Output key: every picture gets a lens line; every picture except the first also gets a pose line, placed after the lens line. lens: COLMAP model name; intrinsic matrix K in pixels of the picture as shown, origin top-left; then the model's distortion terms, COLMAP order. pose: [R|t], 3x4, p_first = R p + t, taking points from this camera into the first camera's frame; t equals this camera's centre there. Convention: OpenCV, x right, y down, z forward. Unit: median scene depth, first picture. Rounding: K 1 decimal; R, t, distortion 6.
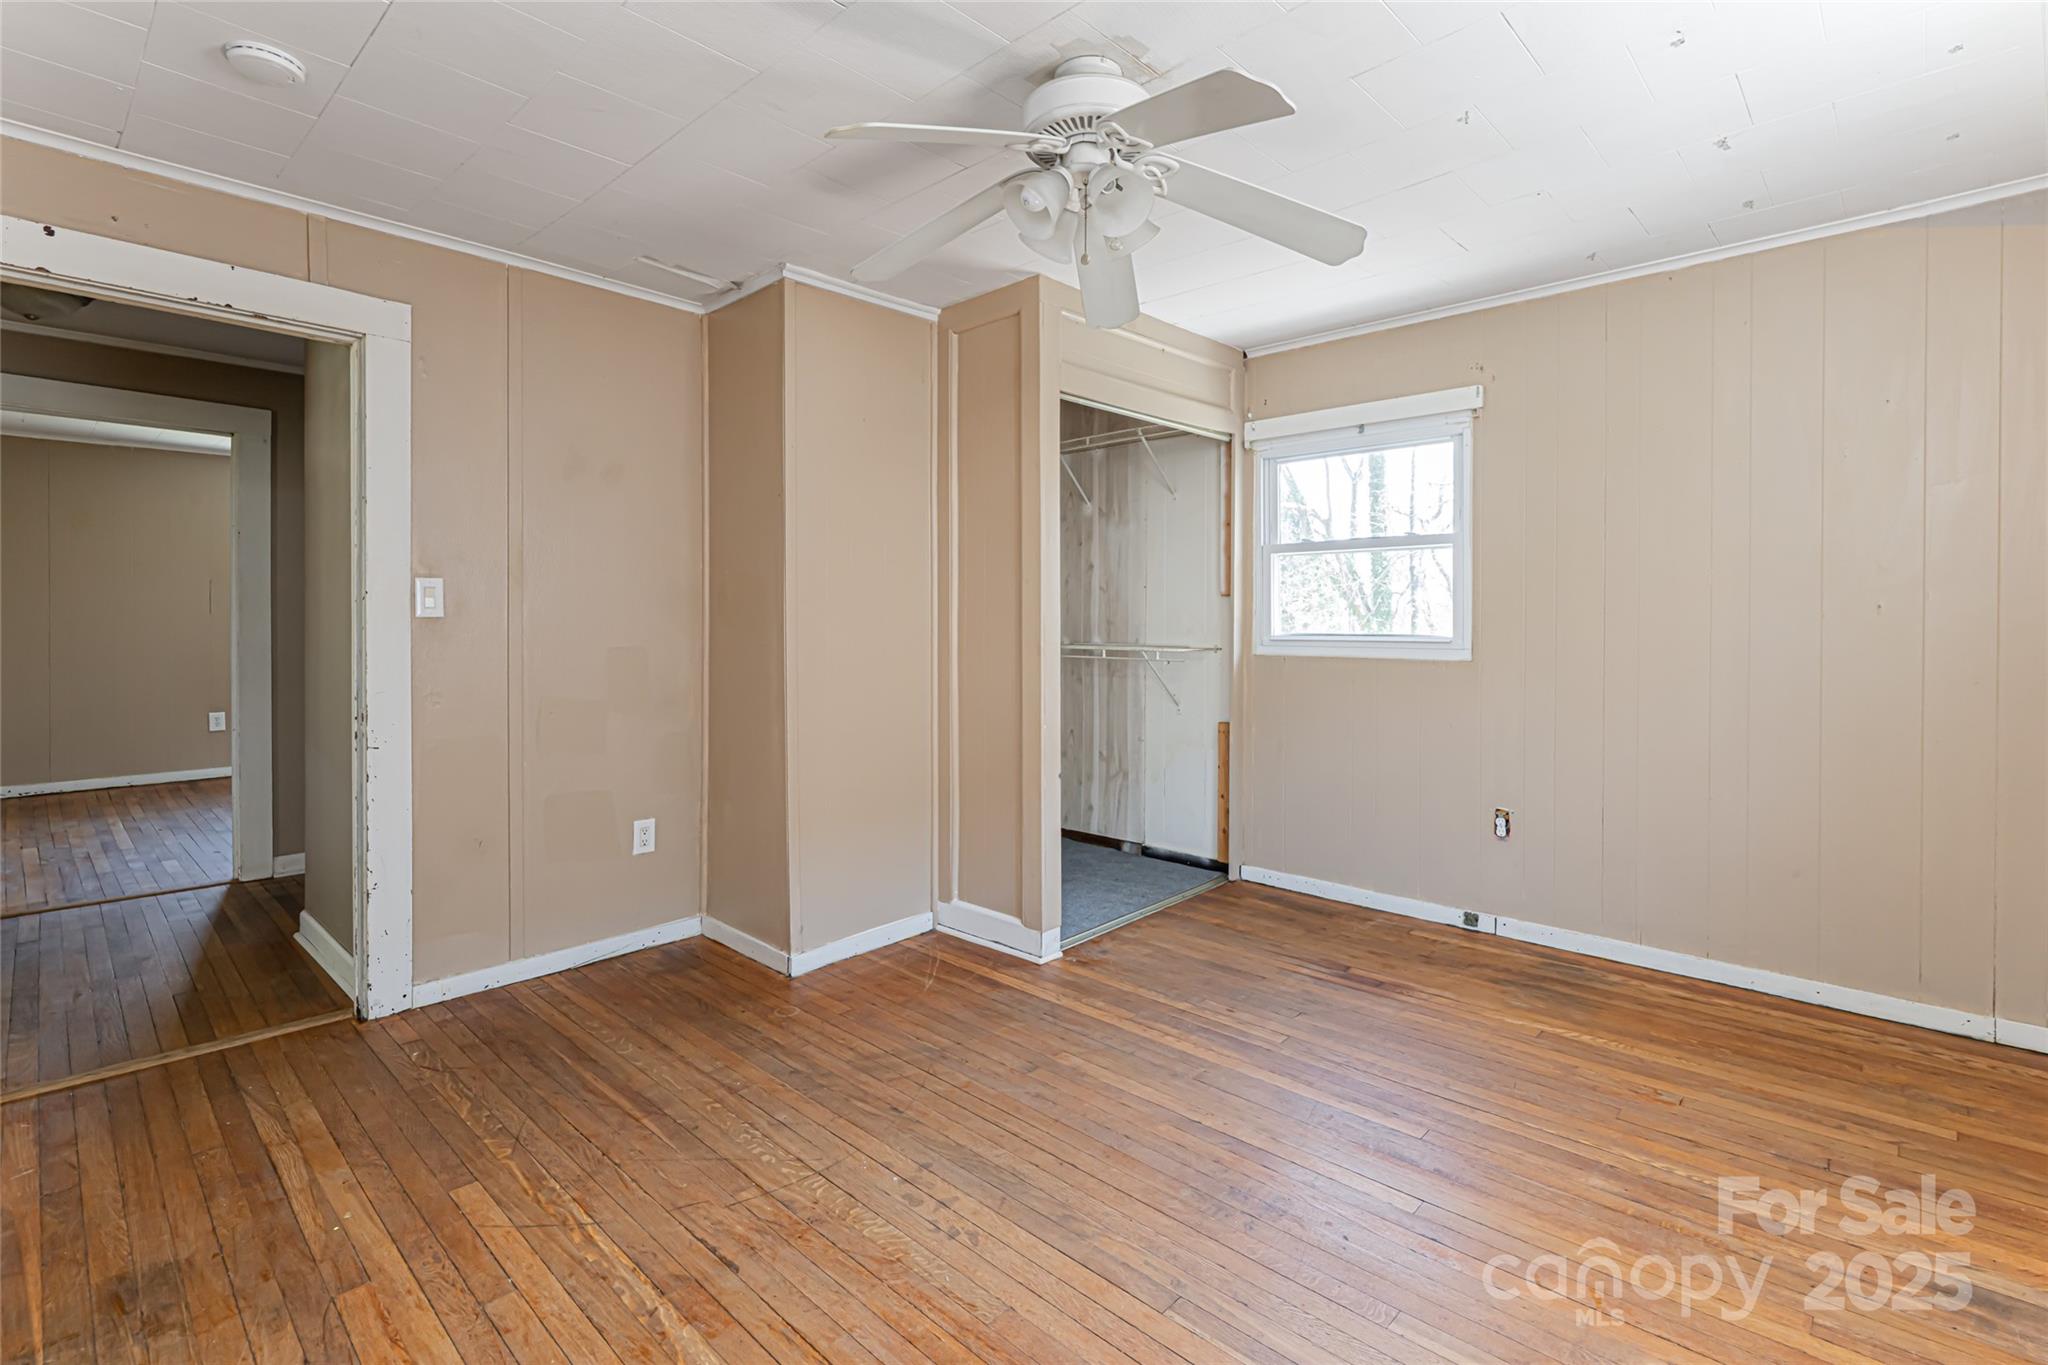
lens RADIAL K [[961.7, 0, 1047.2], [0, 961.7, 629.8], [0, 0, 1]] dist [0.004287, -0.000304]
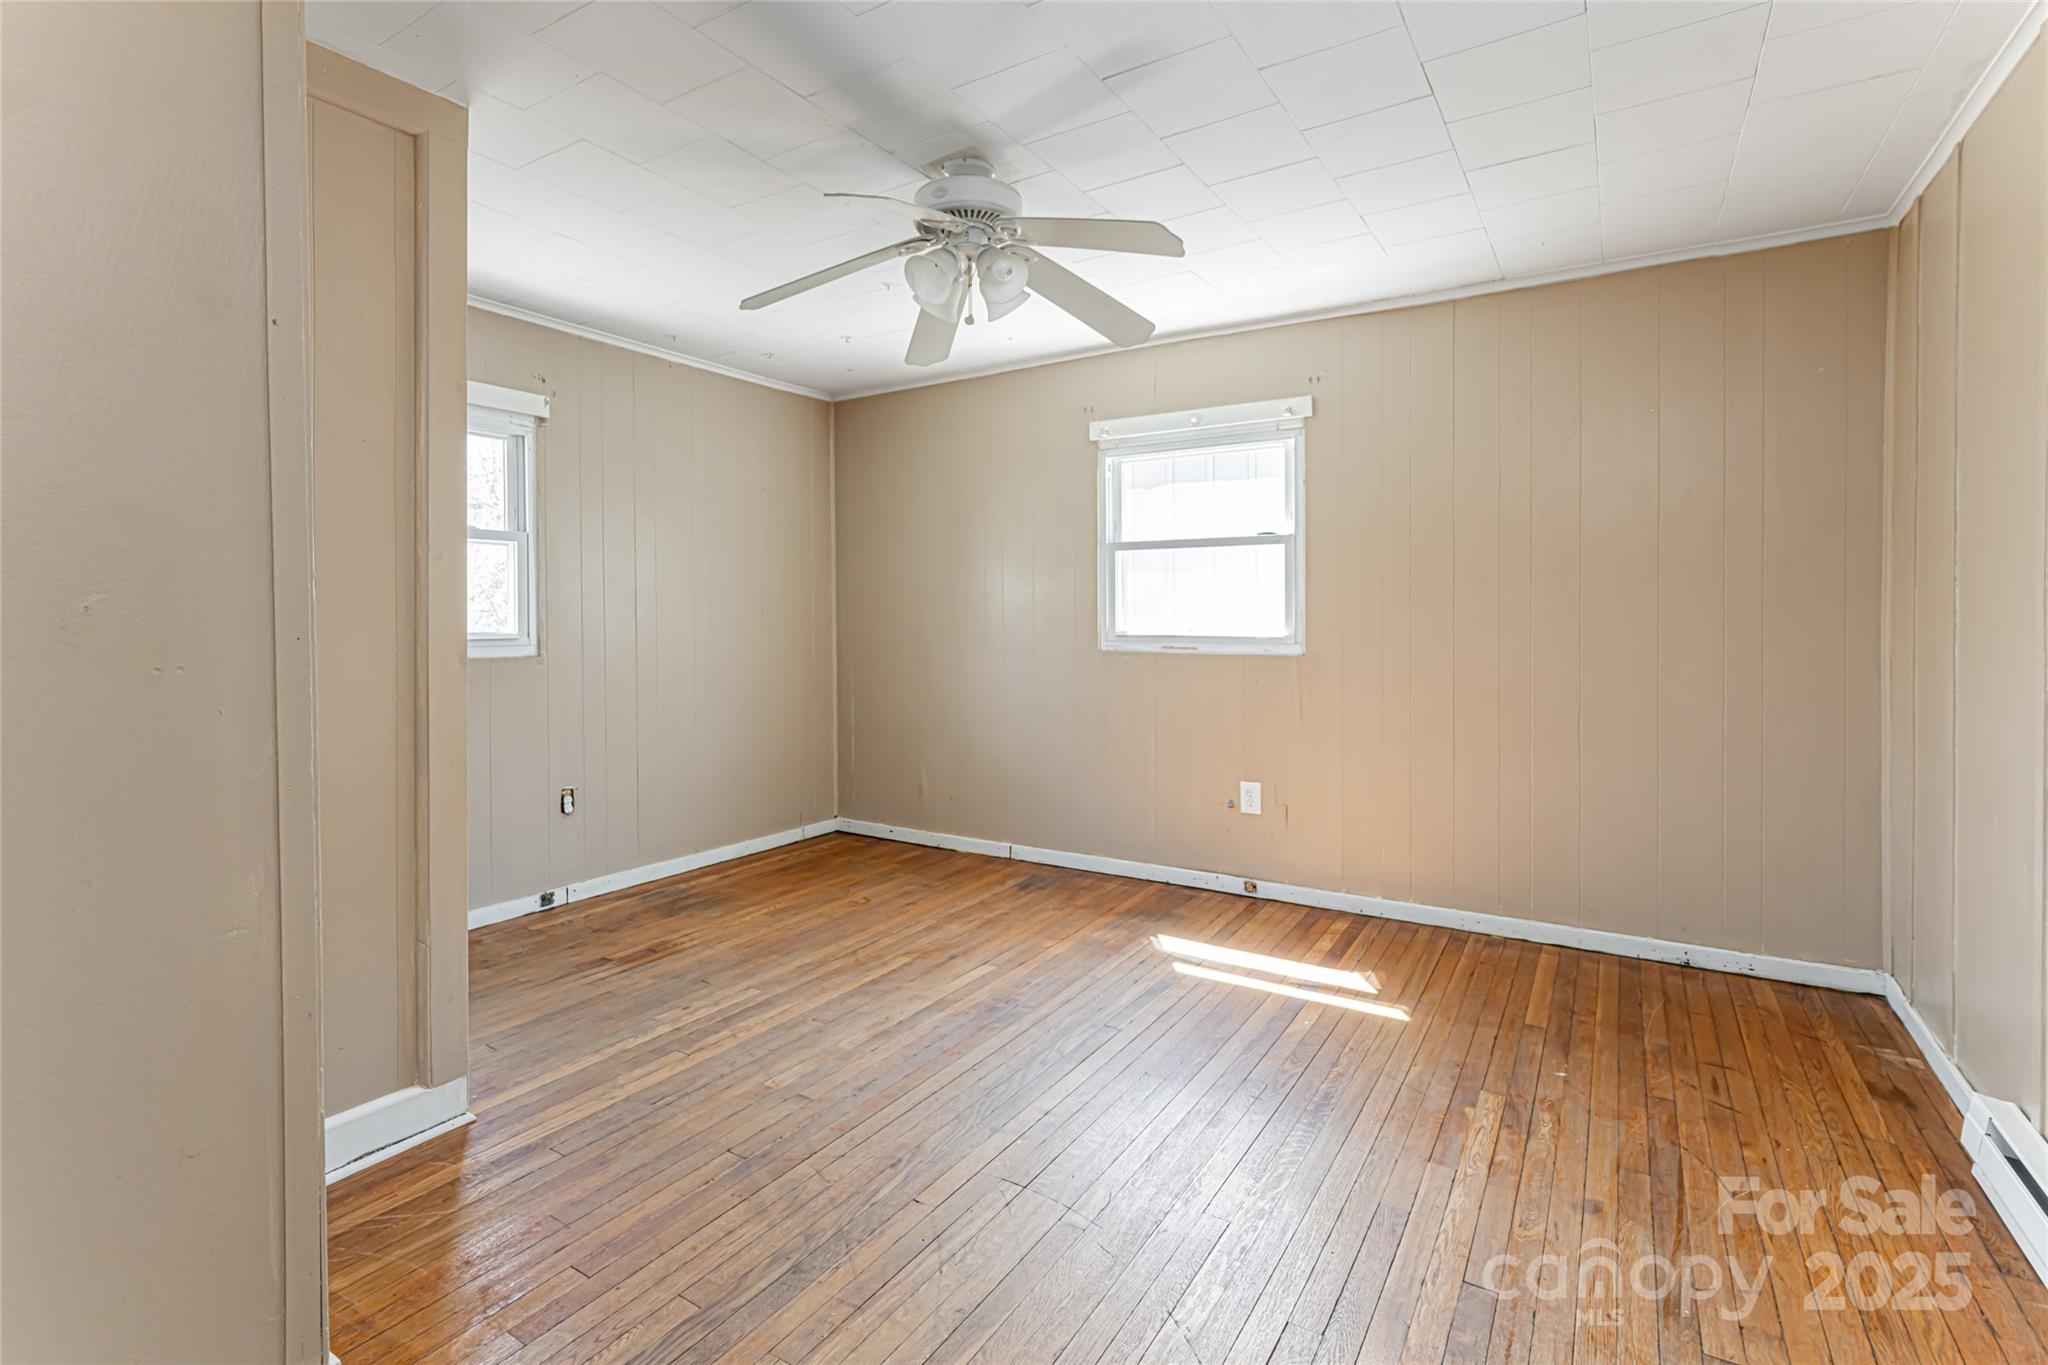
lens RADIAL K [[961.7, 0, 996.1], [0, 961.7, 623.9], [0, 0, 1]] dist [0.004287, -0.000304]
pose [[-0.173888, -0.005291, 0.984751, -0.792128], [0.012302, 0.999896, 0.007545, -0.004791], [-0.984689, 0.013427, -0.173805, 0.800050]]
